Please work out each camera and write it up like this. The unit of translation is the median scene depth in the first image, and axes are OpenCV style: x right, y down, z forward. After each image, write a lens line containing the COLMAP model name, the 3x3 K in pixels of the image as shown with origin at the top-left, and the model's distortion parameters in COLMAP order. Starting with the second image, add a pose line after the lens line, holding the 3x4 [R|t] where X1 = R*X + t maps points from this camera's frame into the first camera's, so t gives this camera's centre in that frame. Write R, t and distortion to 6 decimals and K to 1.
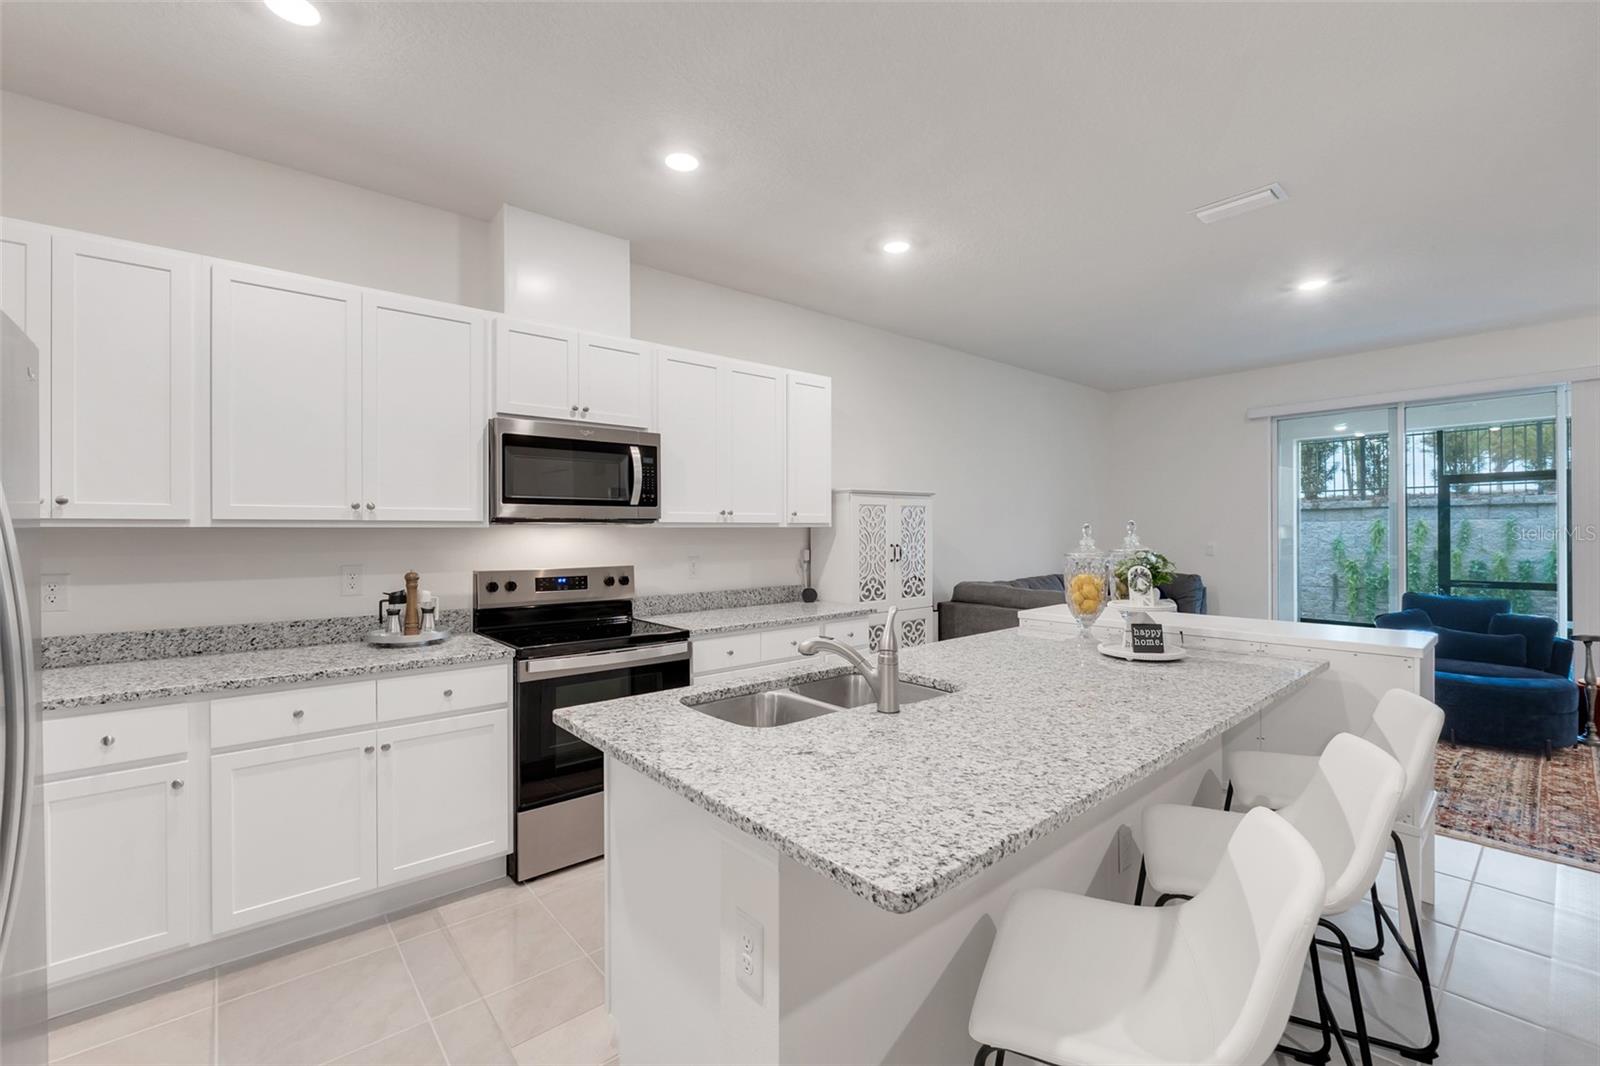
lens RADIAL K [[672.7, 0, 800.0], [0, 672.7, 533.0], [0, 0, 1]] dist [-0.018489, 0.005093]
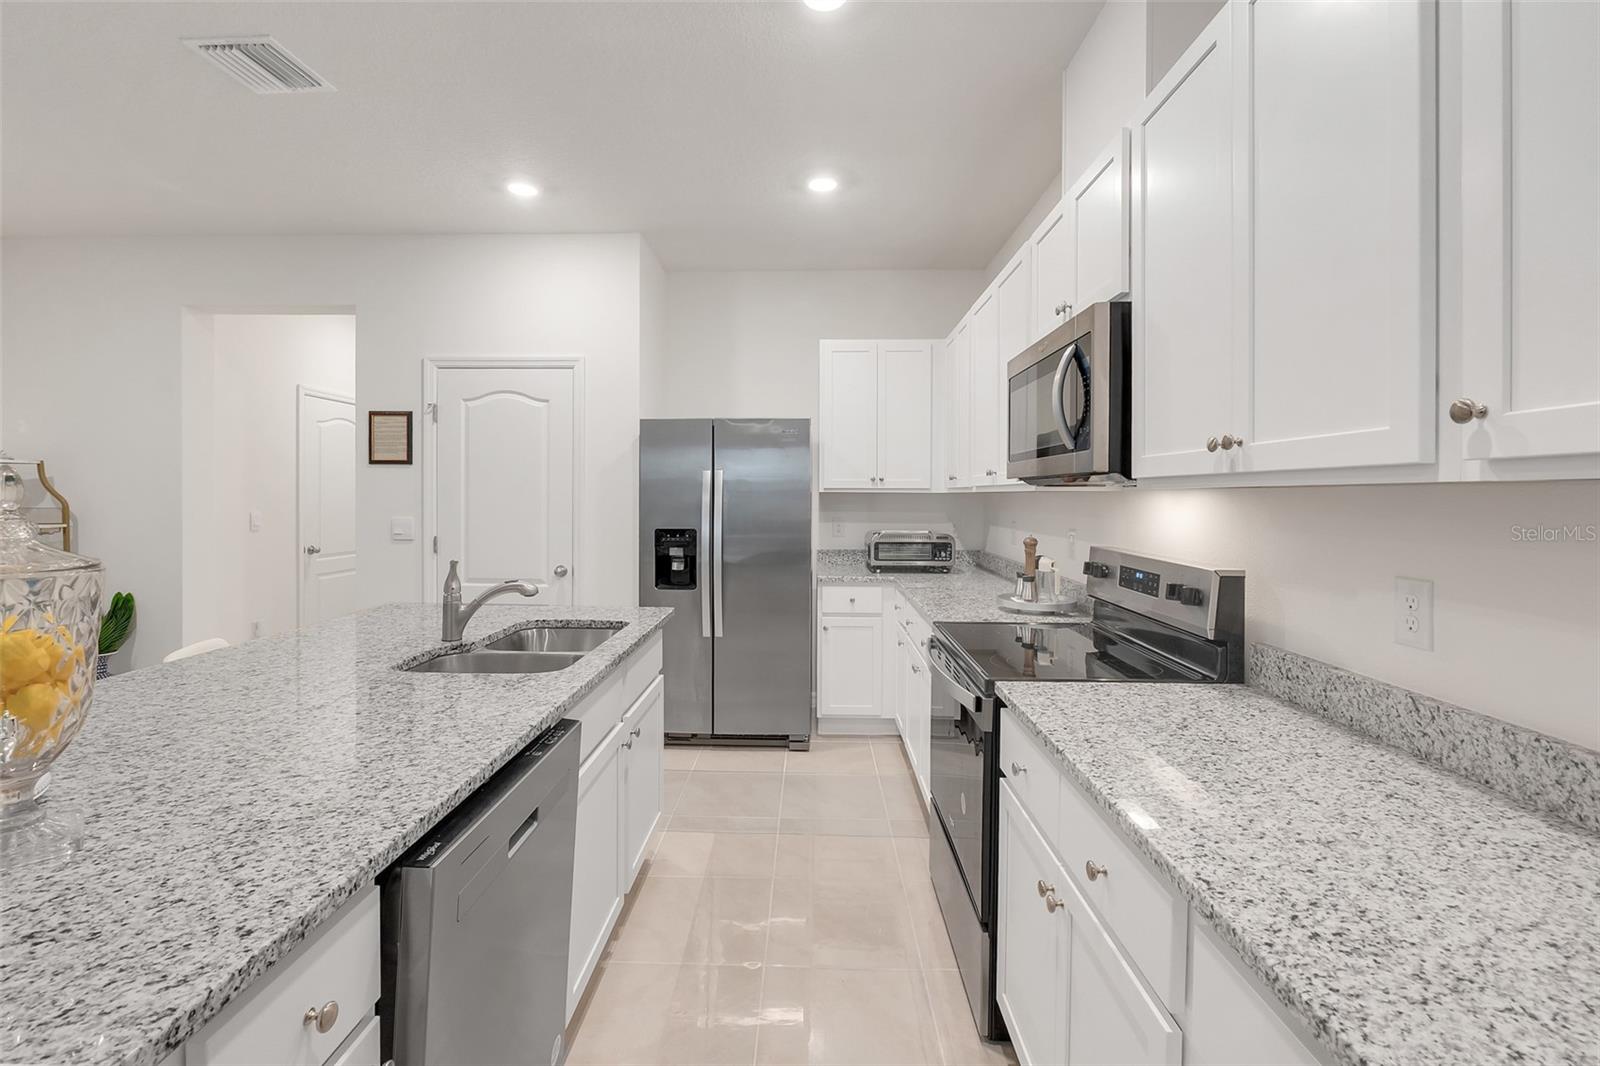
lens RADIAL K [[681.1, 0, 797.1], [0, 681.1, 502.5], [0, 0, 1]] dist [-0.014407, 0.000073]
pose [[-0.665946, 0.005266, -0.745982, 0.345509], [-0.007261, 0.999882, 0.013539, -0.003667], [0.745965, 0.014433, -0.665829, 1.254544]]
